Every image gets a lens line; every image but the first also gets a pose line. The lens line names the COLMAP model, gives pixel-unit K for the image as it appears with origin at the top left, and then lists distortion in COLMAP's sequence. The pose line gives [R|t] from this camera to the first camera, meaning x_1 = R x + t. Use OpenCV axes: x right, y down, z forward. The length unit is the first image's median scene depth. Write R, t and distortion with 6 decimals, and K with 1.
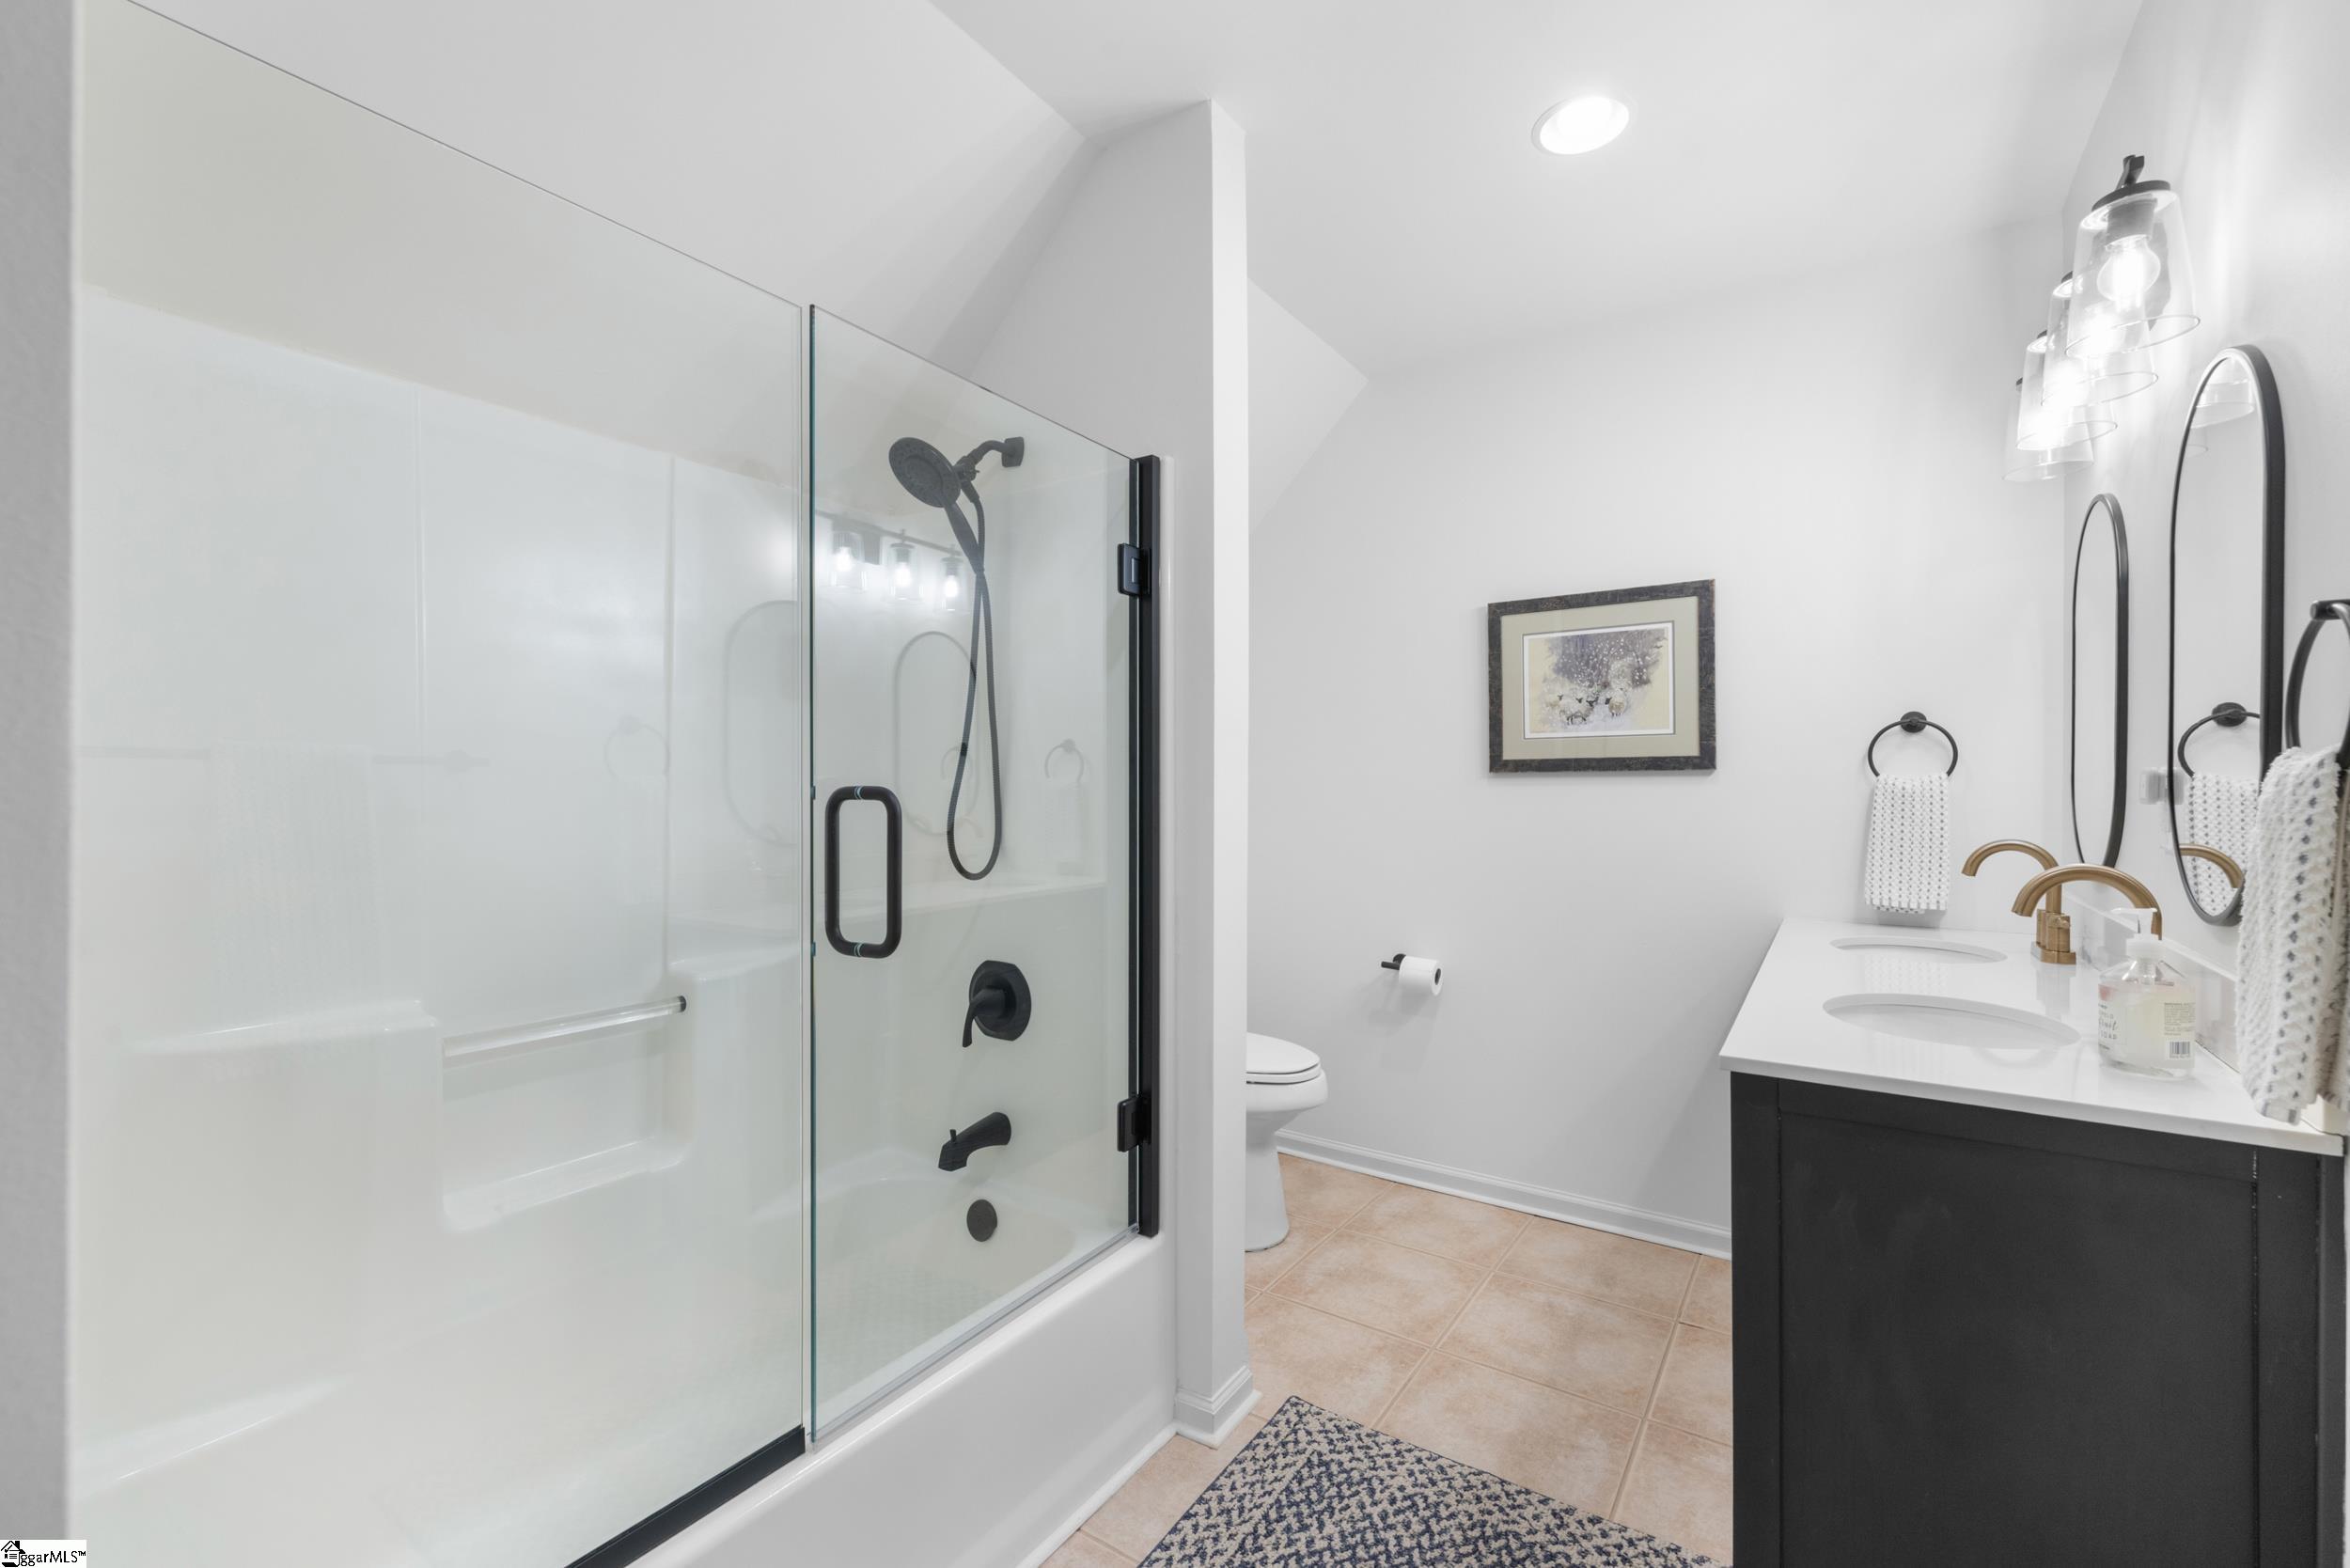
lens RADIAL K [[995.0, 0, 1175.6], [0, 995.0, 783.3], [0, 0, 1]] dist [0.000082, -0.000001]
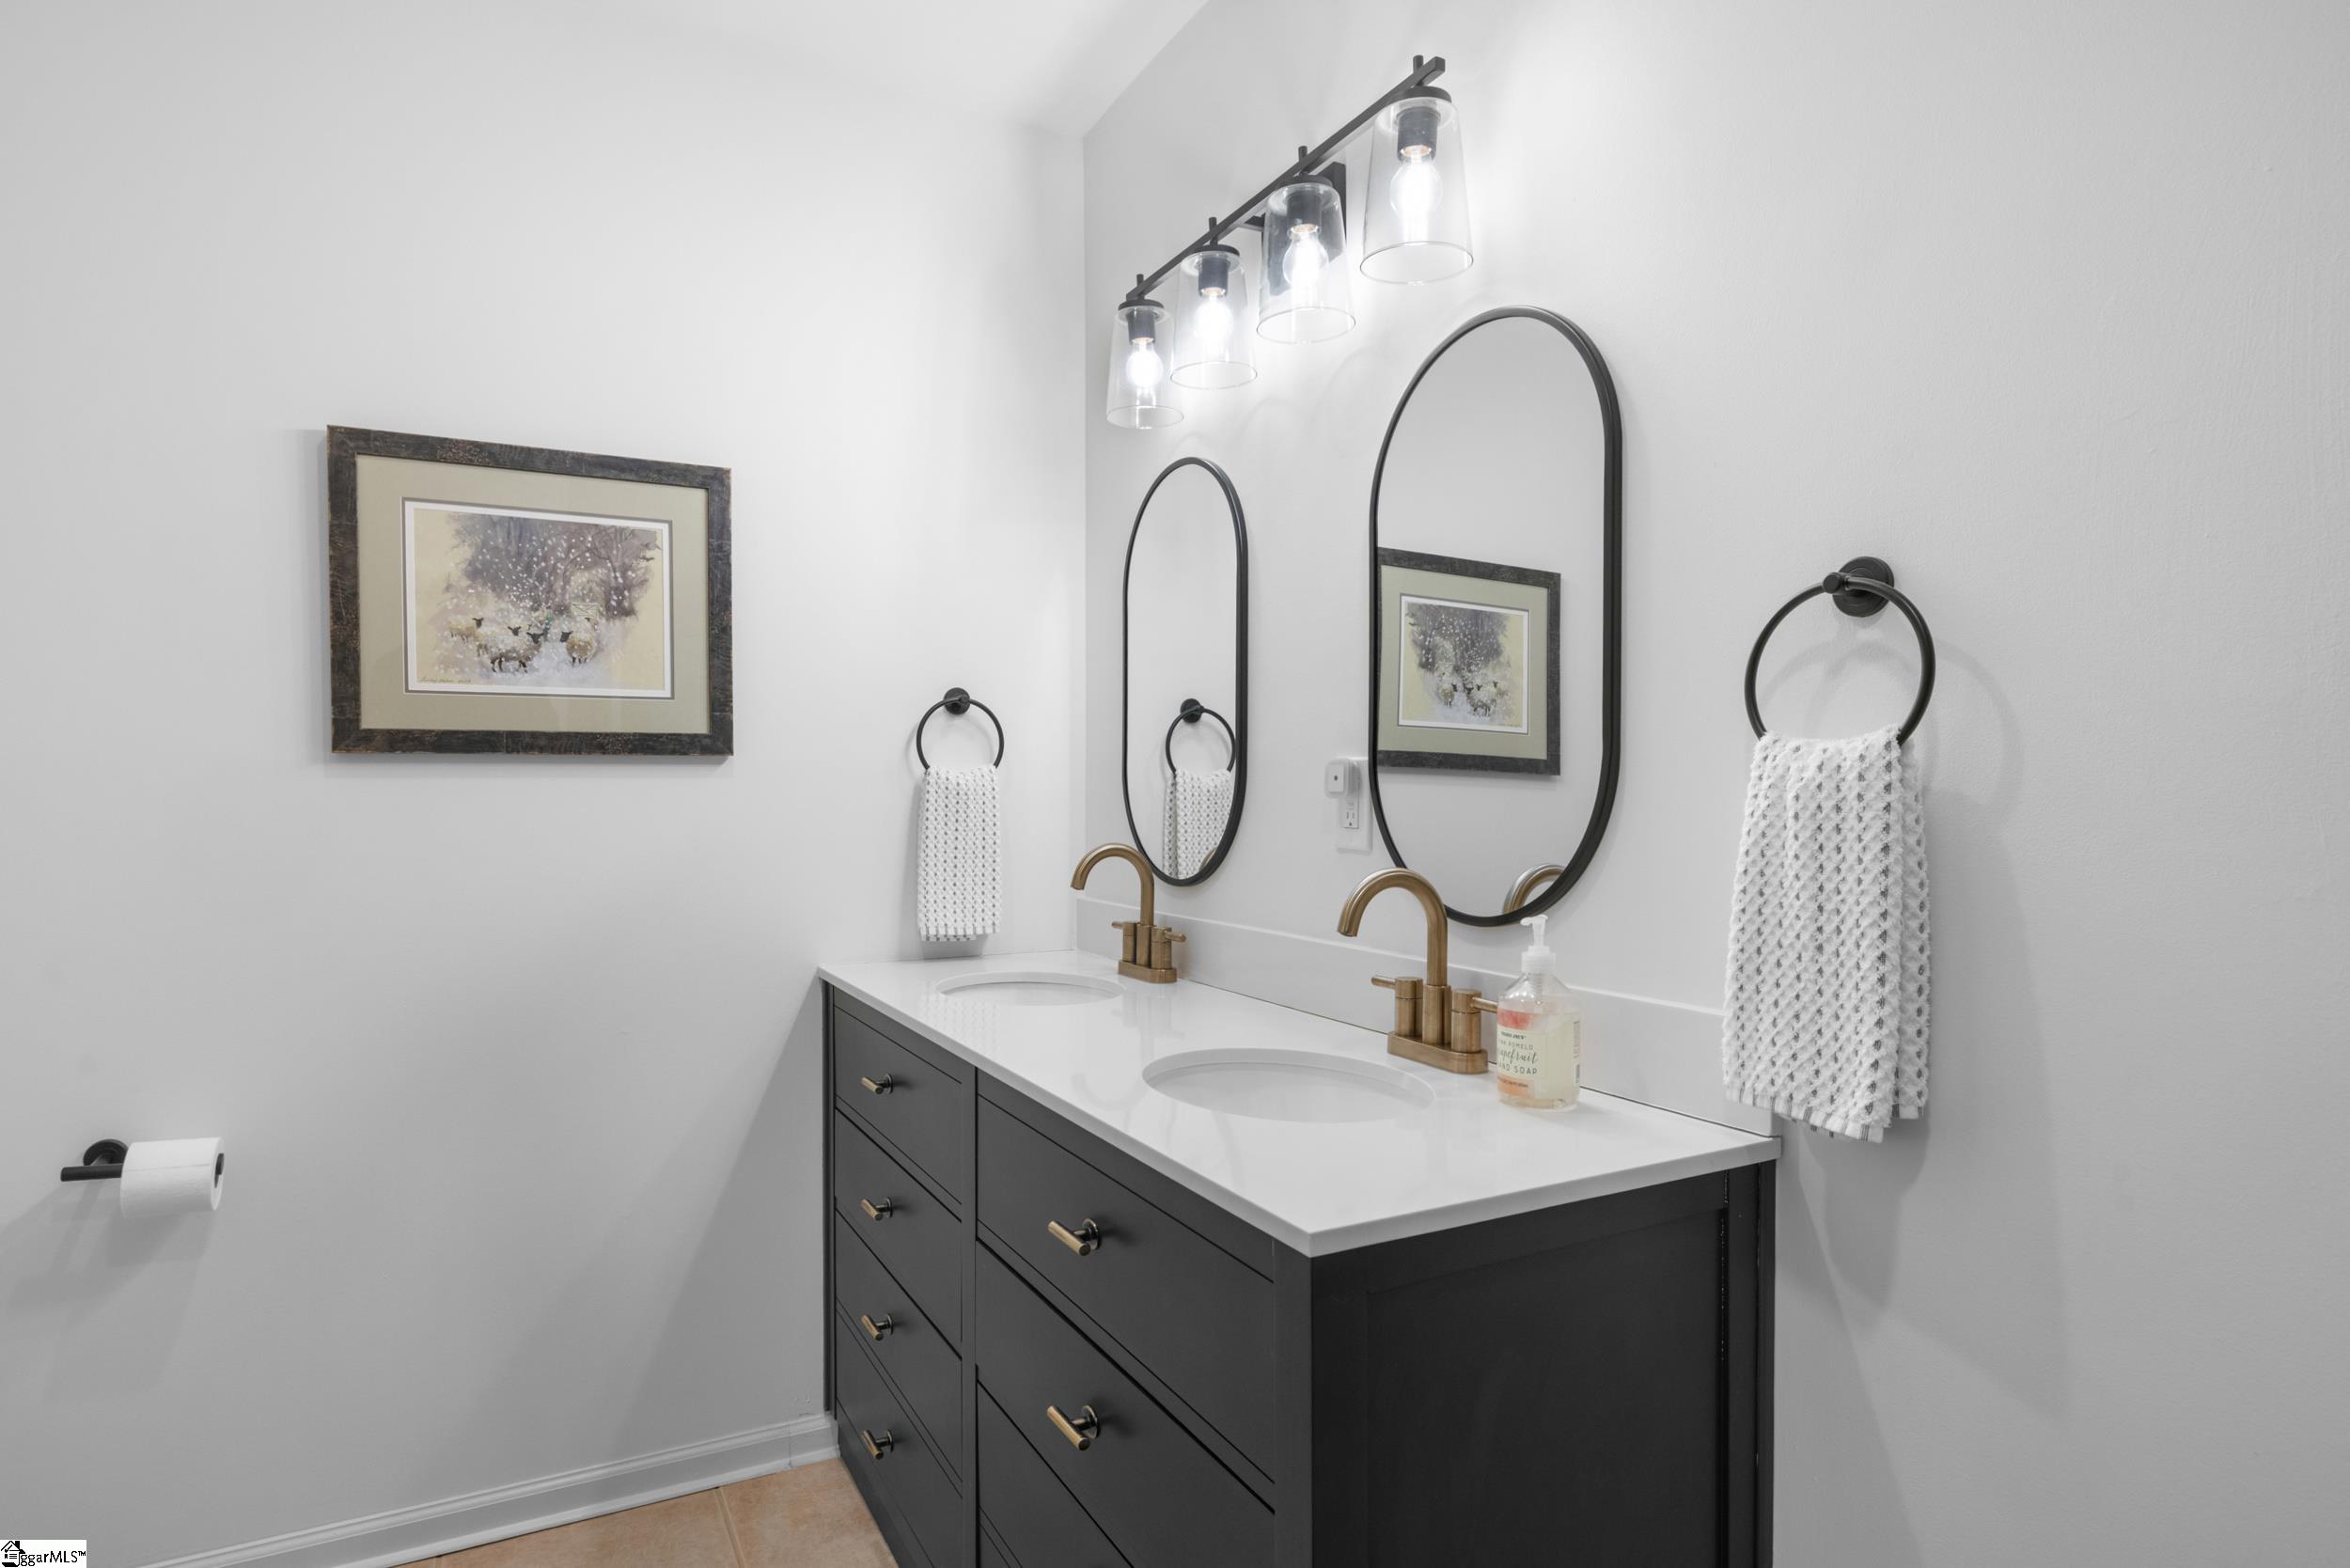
lens RADIAL K [[1277.8, 0, 1168.7], [0, 1277.8, 803.9], [0, 0, 1]] dist [0.003561, 0.001916]
pose [[0.479763, -0.008508, 0.877357, -0.066355], [-0.004081, 0.999921, 0.011928, 0.006929], [-0.877389, -0.009303, 0.479690, 0.317683]]
